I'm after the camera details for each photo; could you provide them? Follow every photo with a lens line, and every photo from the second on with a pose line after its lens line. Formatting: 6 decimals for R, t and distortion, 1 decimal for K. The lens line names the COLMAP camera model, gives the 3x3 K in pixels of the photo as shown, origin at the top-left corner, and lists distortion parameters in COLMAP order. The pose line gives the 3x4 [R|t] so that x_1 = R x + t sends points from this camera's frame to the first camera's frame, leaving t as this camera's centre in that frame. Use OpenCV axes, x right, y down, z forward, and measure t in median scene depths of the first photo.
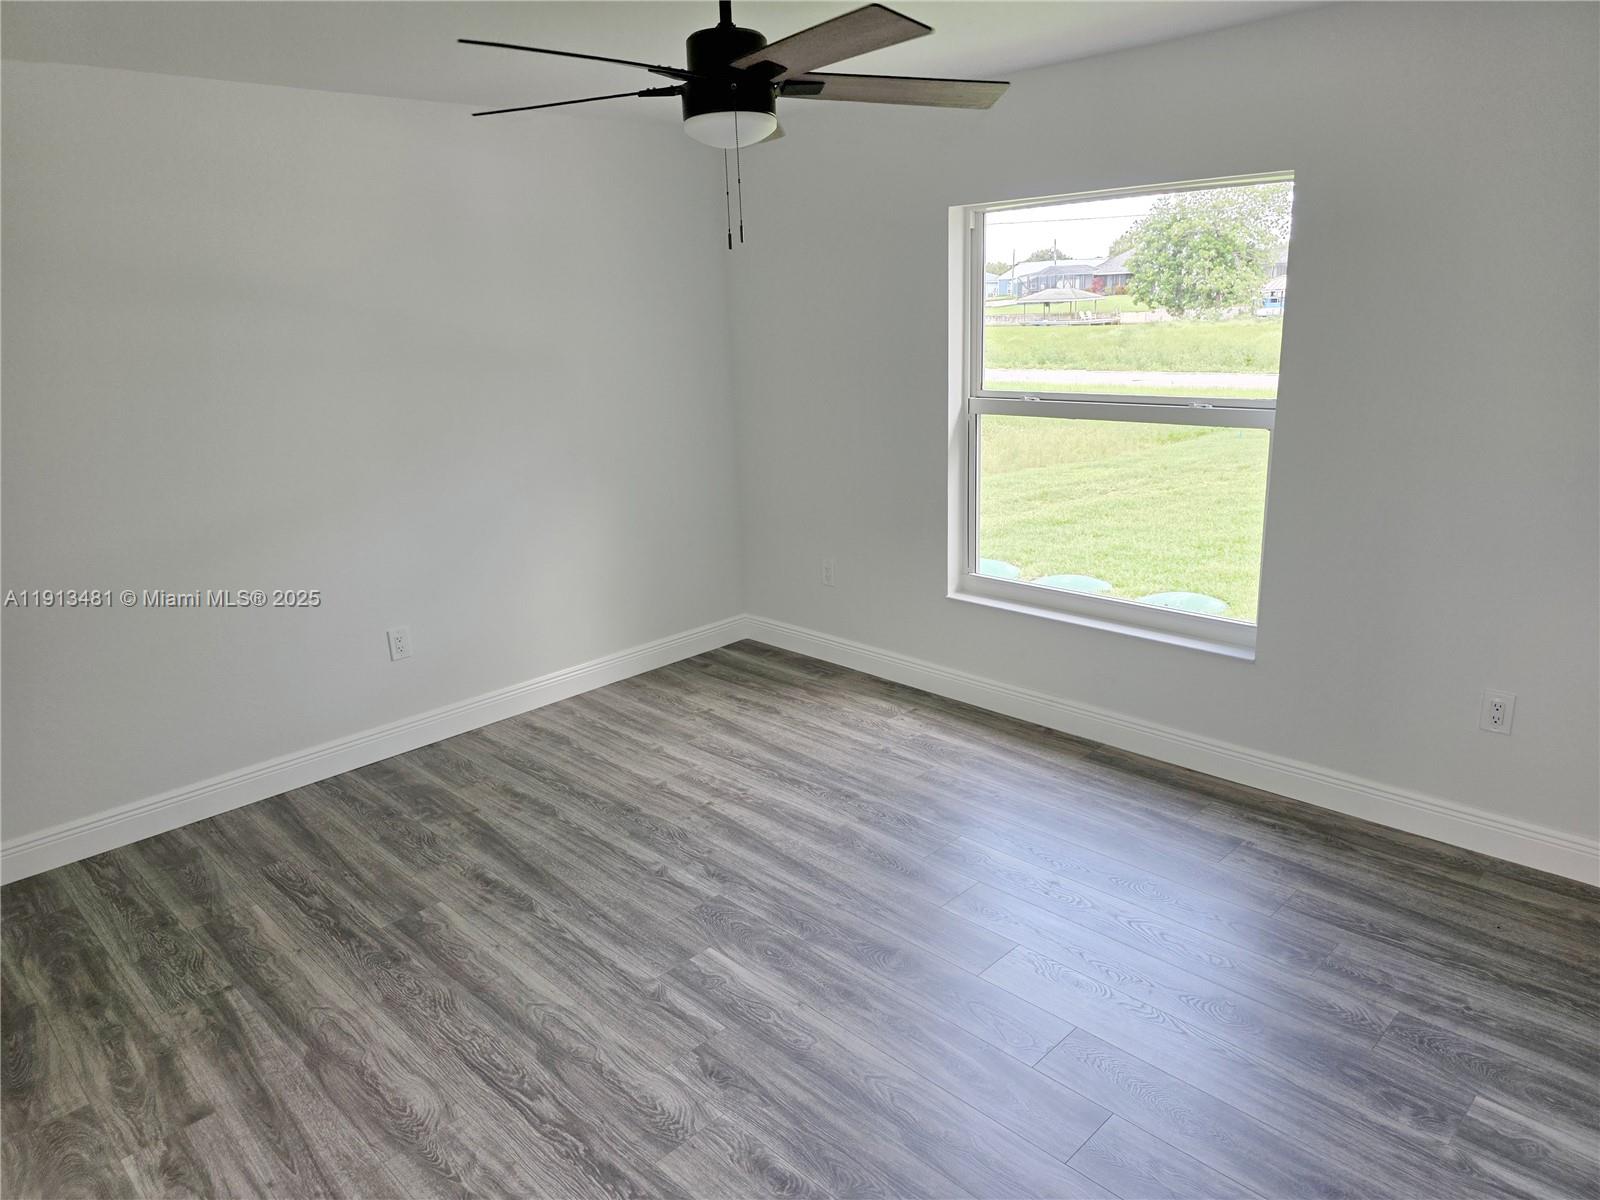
lens RADIAL K [[1079.1, 0, 801.0], [0, 1079.1, 601.7], [0, 0, 1]] dist [0.029194, -0.018420]
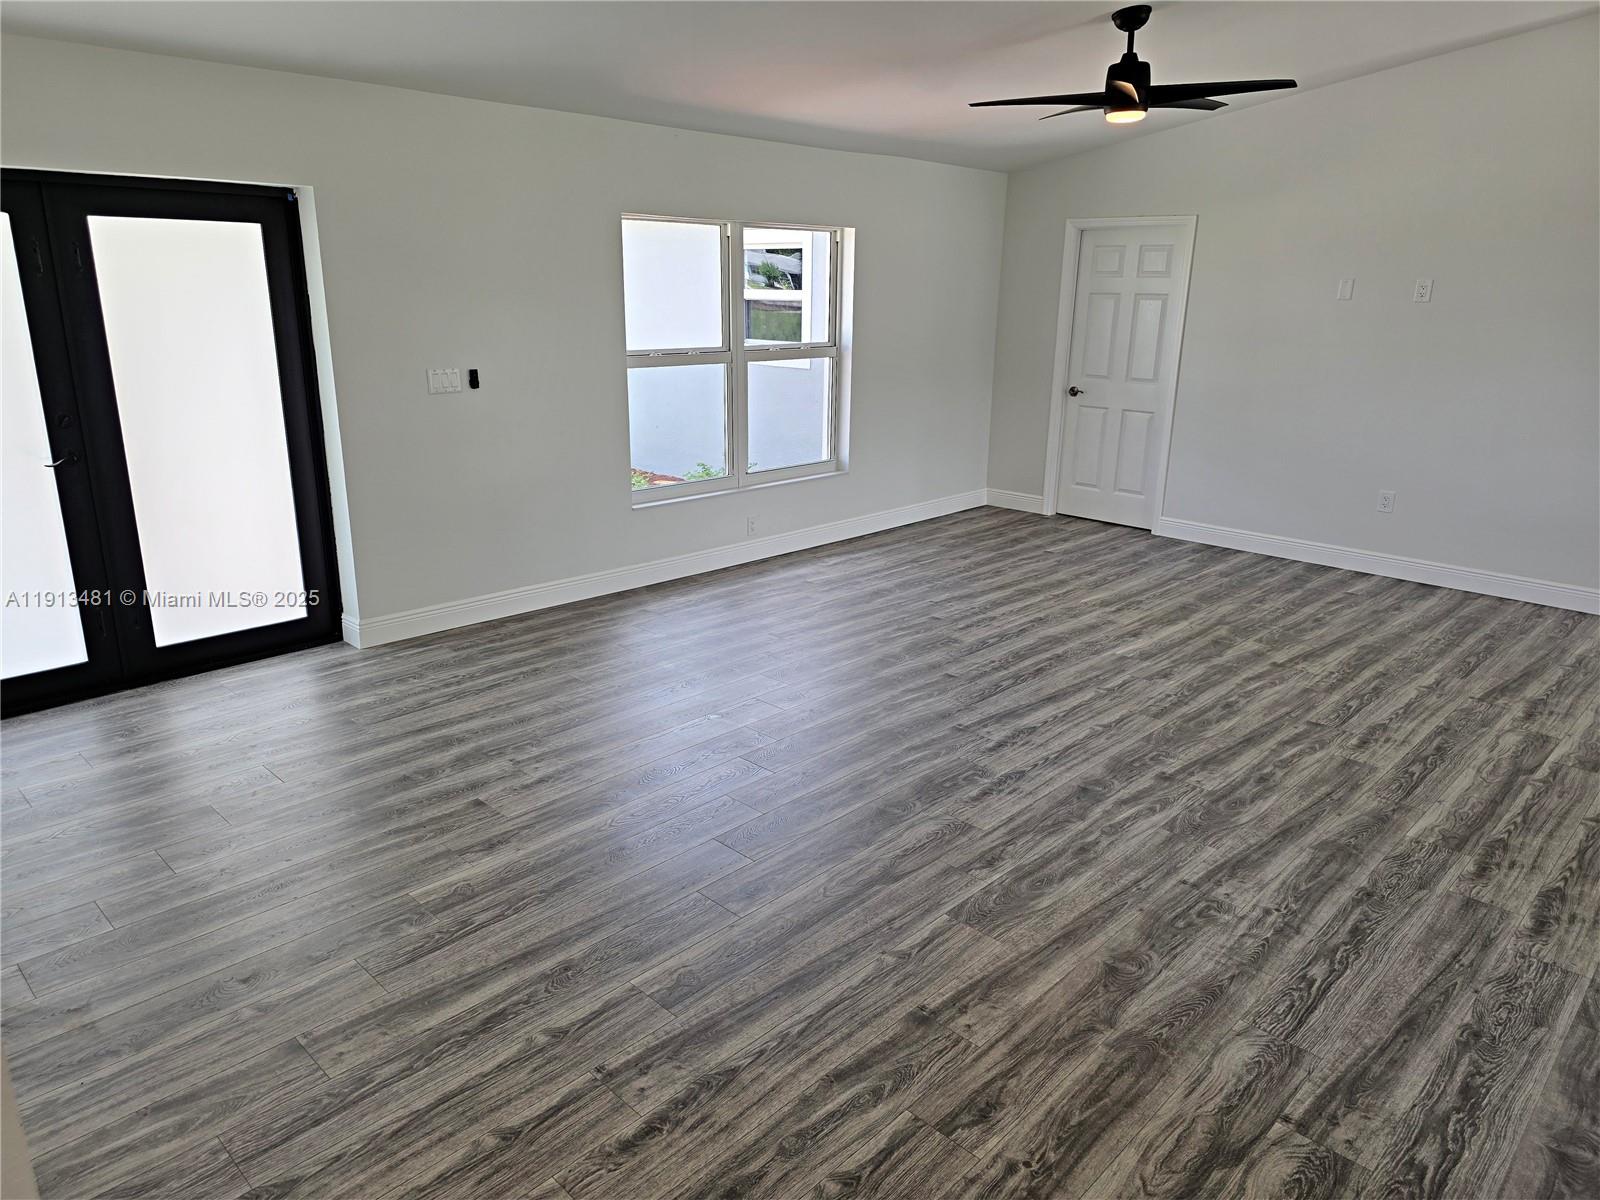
lens RADIAL K [[1079.1, 0, 781.6], [0, 1079.1, 554.6], [0, 0, 1]] dist [0.029194, -0.018420]
pose [[-0.002850, -0.196187, 0.980562, -1.284996], [0.280772, 0.940965, 0.189081, -0.307374], [-0.959770, 0.275854, 0.052402, 1.251726]]
